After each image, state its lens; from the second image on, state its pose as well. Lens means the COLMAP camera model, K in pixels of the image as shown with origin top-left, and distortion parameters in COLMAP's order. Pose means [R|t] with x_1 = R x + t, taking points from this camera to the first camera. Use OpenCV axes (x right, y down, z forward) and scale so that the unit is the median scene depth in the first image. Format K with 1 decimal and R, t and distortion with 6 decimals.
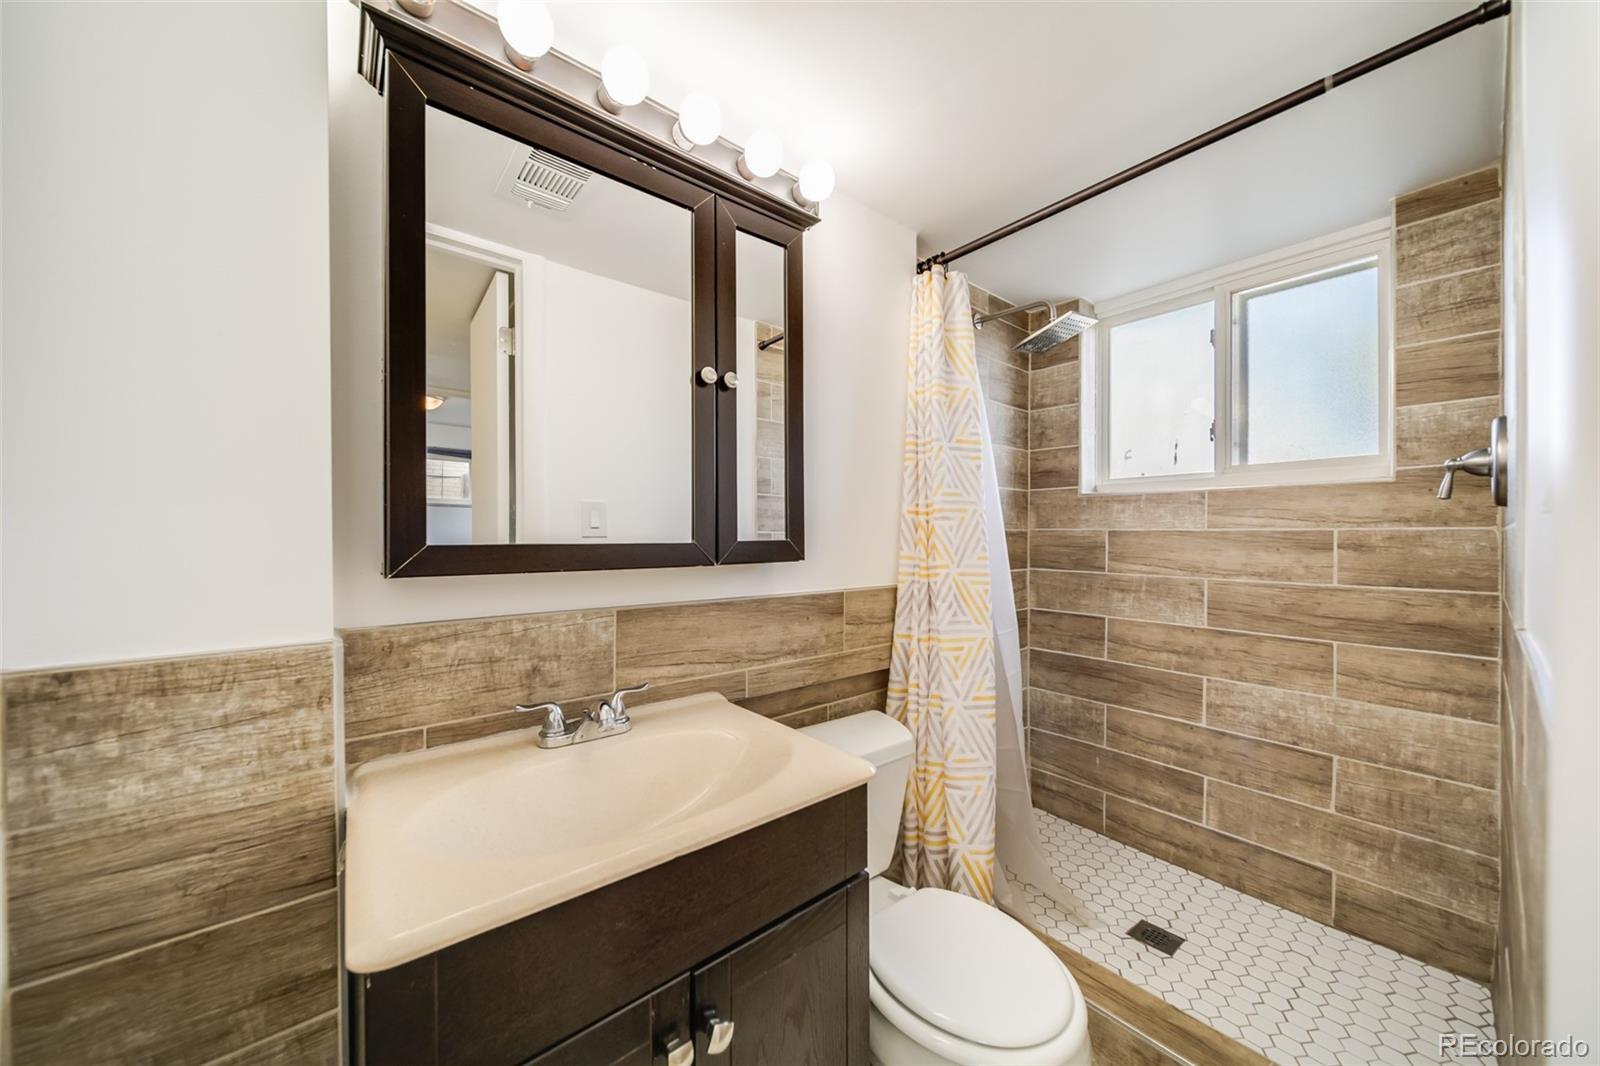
lens RADIAL K [[568.6, 0, 804.8], [0, 568.6, 536.6], [0, 0, 1]] dist [-0.007711, -0.000017]
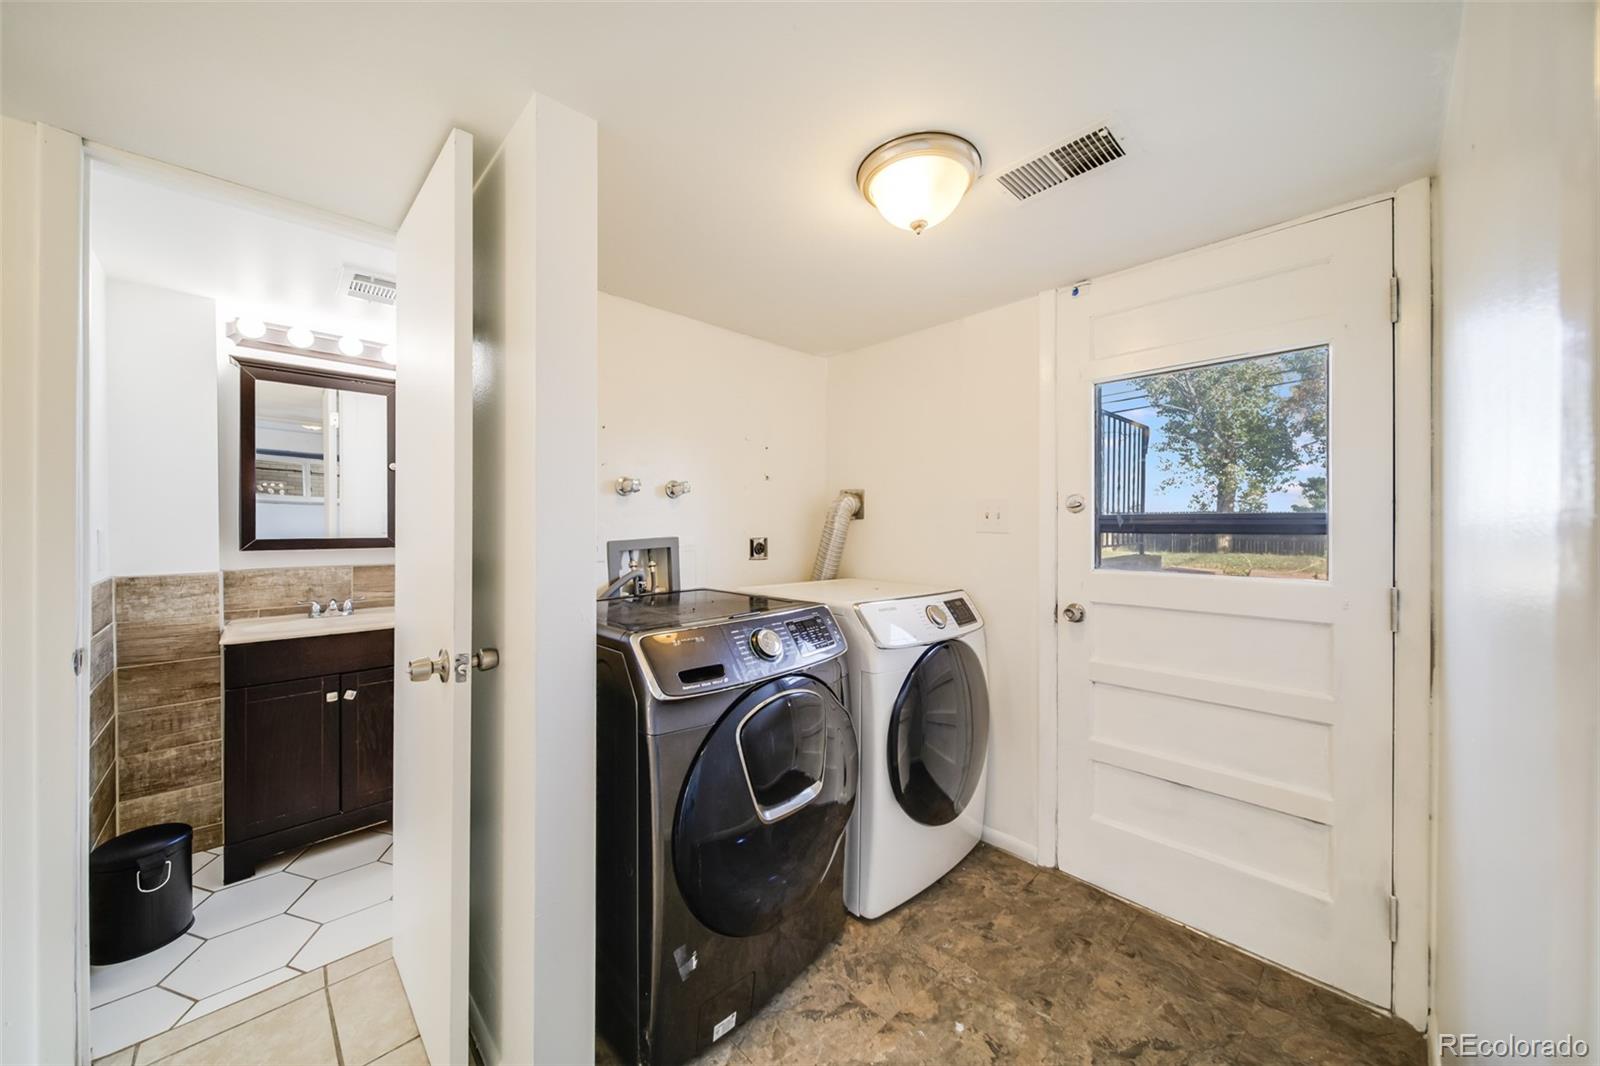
lens RADIAL K [[568.6, 0, 798.5], [0, 568.6, 526.8], [0, 0, 1]] dist [-0.007711, -0.000017]
pose [[0.995264, 0.001563, 0.097198, 1.953515], [-0.001989, 0.999989, 0.004285, -0.071309], [-0.097191, -0.004458, 0.995256, -2.298646]]
